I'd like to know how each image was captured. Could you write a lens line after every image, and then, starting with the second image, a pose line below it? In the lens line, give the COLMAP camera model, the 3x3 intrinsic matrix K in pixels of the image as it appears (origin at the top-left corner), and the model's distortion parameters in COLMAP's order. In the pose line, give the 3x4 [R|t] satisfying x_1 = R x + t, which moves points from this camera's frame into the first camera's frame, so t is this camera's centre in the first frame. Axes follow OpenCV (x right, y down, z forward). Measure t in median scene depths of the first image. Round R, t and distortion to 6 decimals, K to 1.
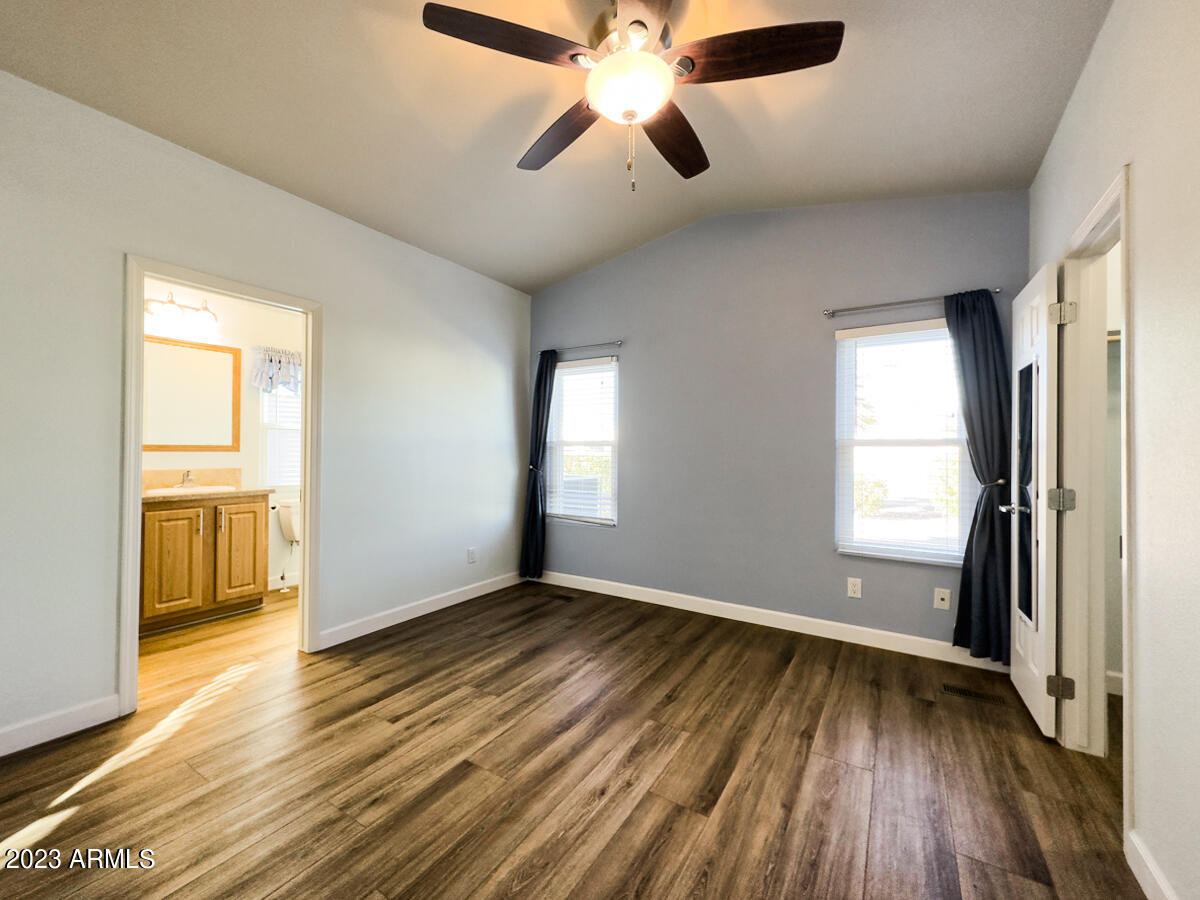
lens RADIAL K [[483.4, 0, 598.3], [0, 483.4, 450.2], [0, 0, 1]] dist [0.000600, -0.000186]
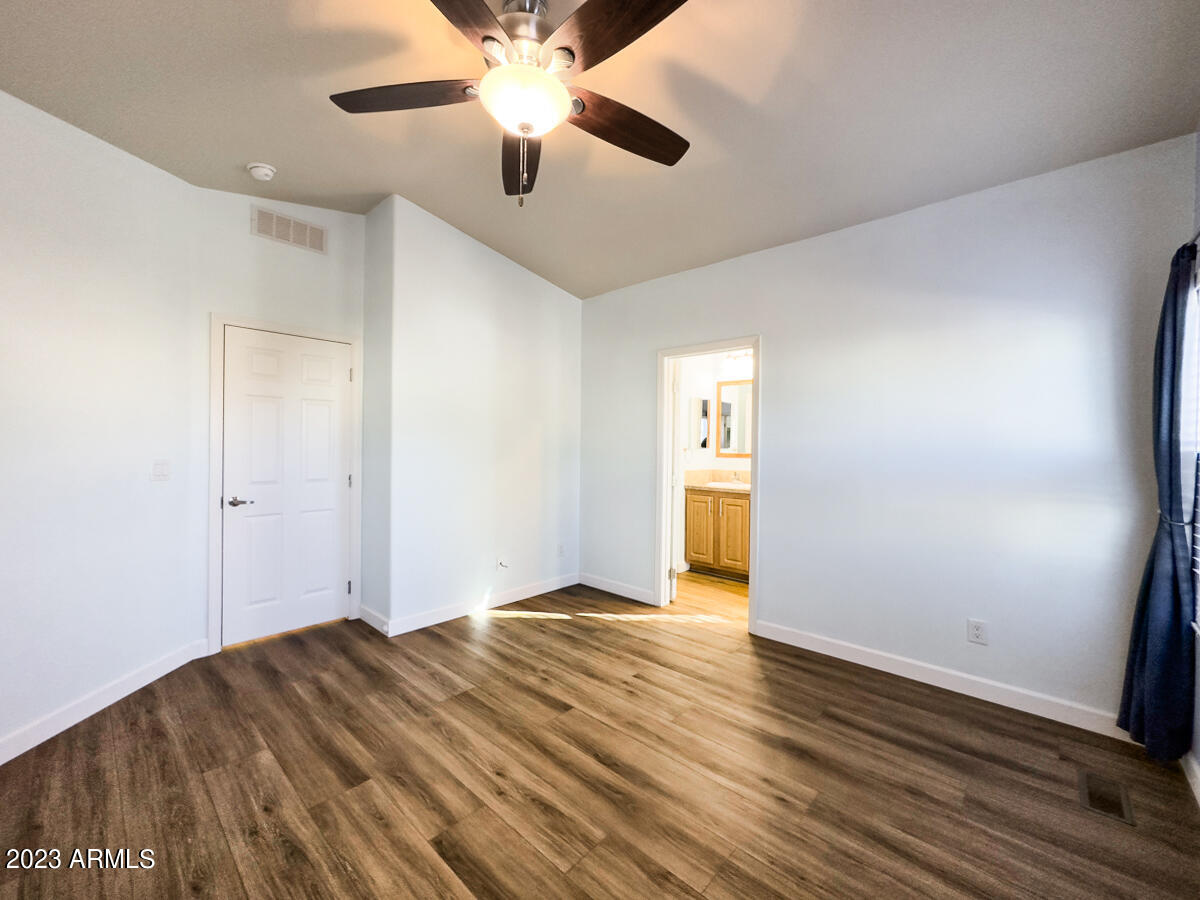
lens RADIAL K [[483.4, 0, 598.6], [0, 483.4, 446.0], [0, 0, 1]] dist [0.000600, -0.000186]
pose [[-0.185146, -0.004943, -0.982699, 0.867980], [-0.006712, 0.999970, -0.003765, -0.043882], [0.982688, 0.005899, -0.185174, 1.152185]]
